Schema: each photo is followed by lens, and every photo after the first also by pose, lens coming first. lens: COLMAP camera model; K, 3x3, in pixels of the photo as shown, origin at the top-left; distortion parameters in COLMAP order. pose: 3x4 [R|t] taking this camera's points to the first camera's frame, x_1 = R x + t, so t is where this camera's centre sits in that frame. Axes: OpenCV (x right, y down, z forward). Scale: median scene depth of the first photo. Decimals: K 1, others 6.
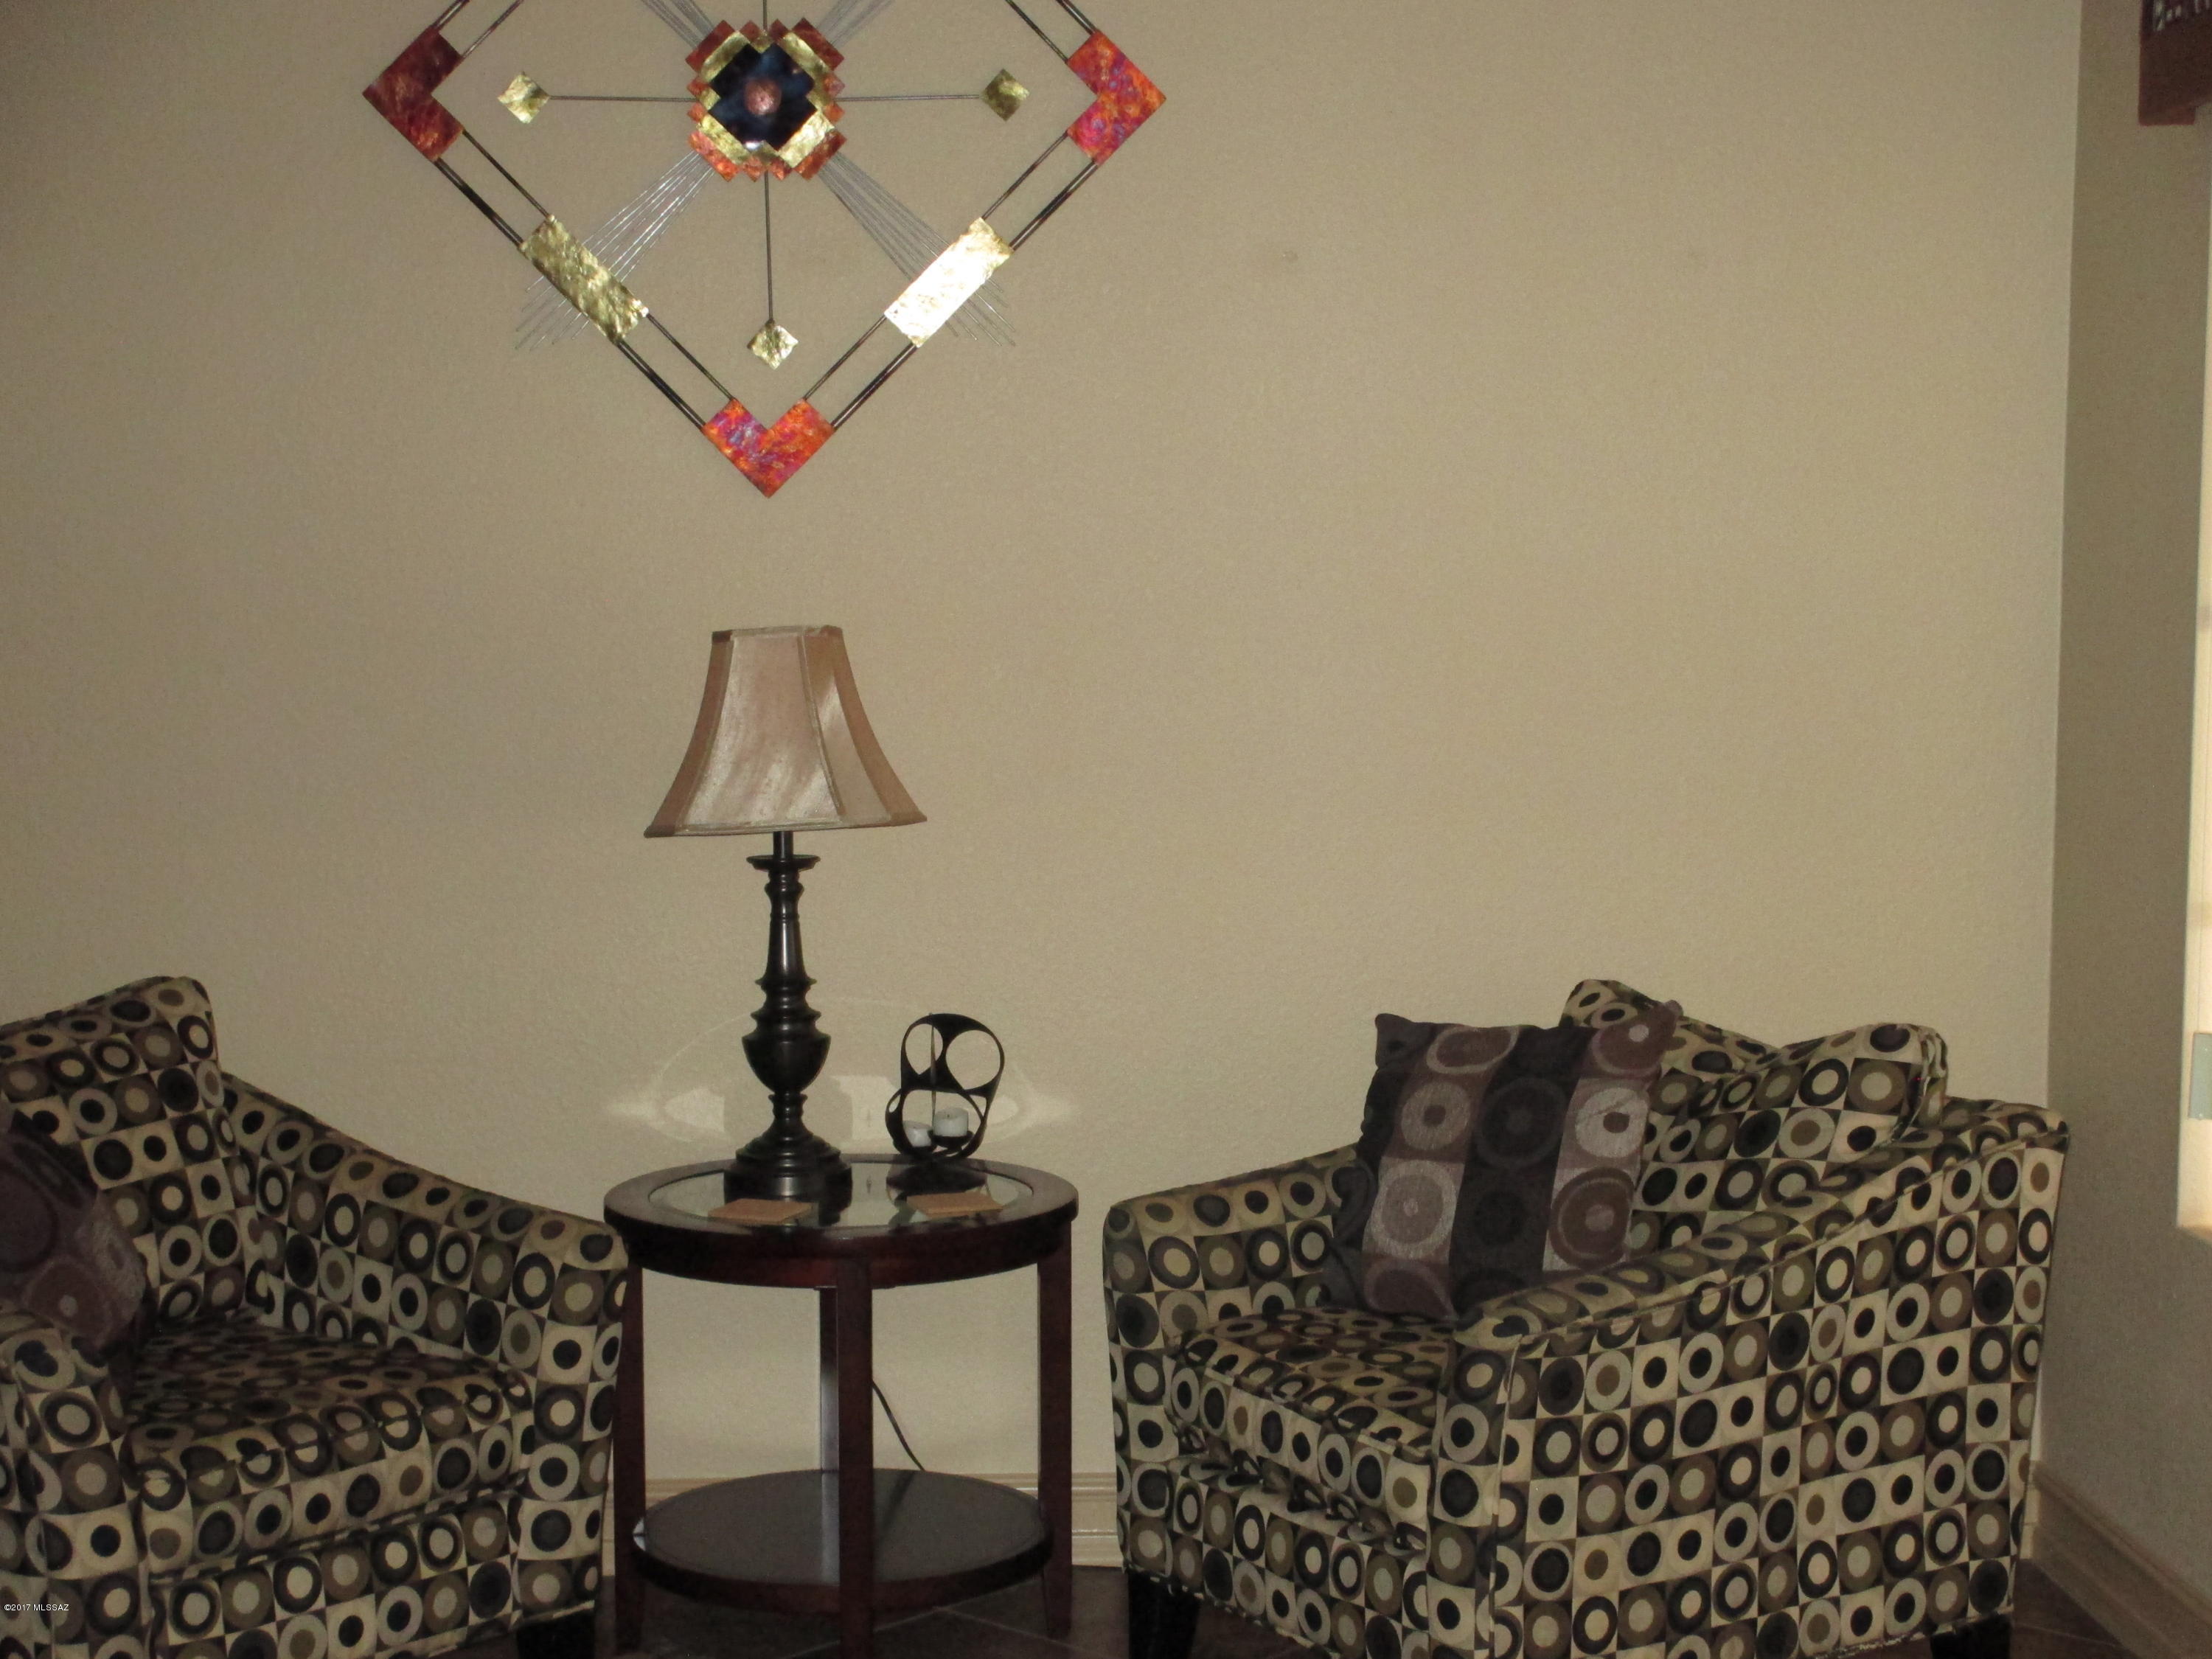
lens RADIAL K [[3587.4, 0, 1106.0], [0, 3587.4, 829.5], [0, 0, 1]] dist [0.010437, 0.114457]
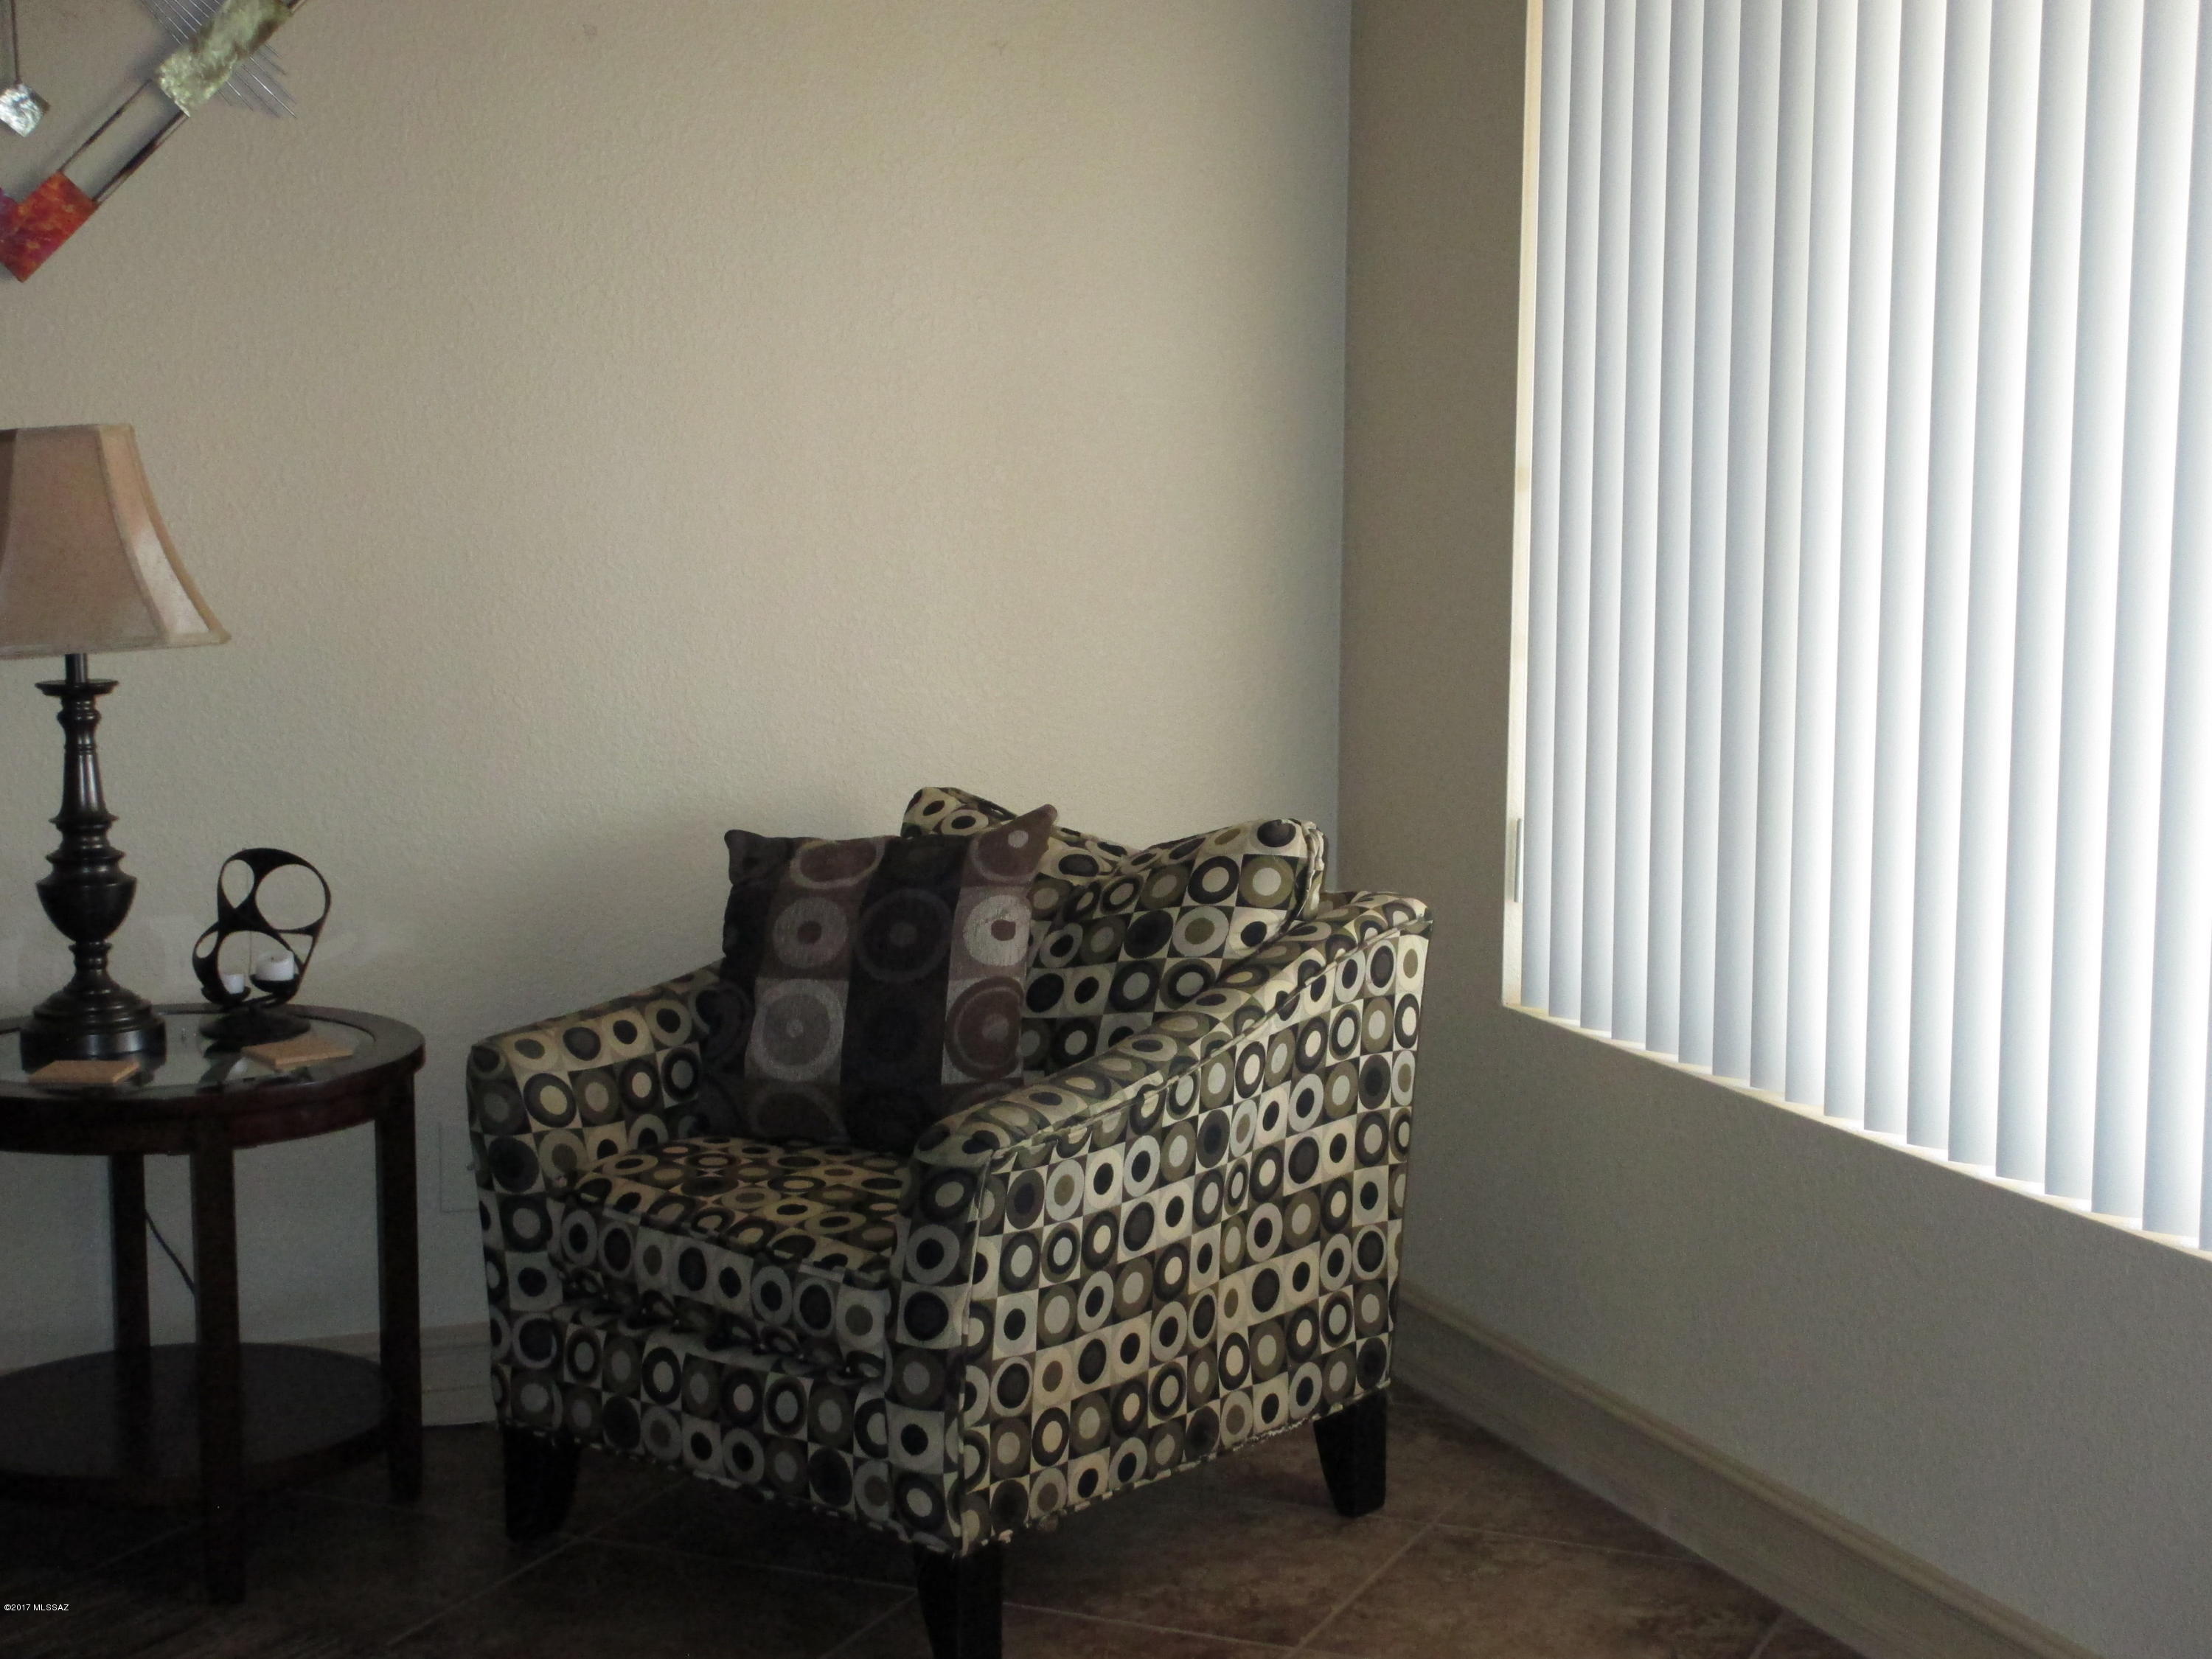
lens RADIAL K [[3587.4, 0, 1106.0], [0, 3587.4, 829.5], [0, 0, 1]] dist [0.010437, 0.114457]
pose [[0.944720, -0.037917, 0.325678, -0.153718], [0.021241, 0.998282, 0.054609, 0.000939], [-0.327189, -0.044672, 0.943902, 0.065394]]
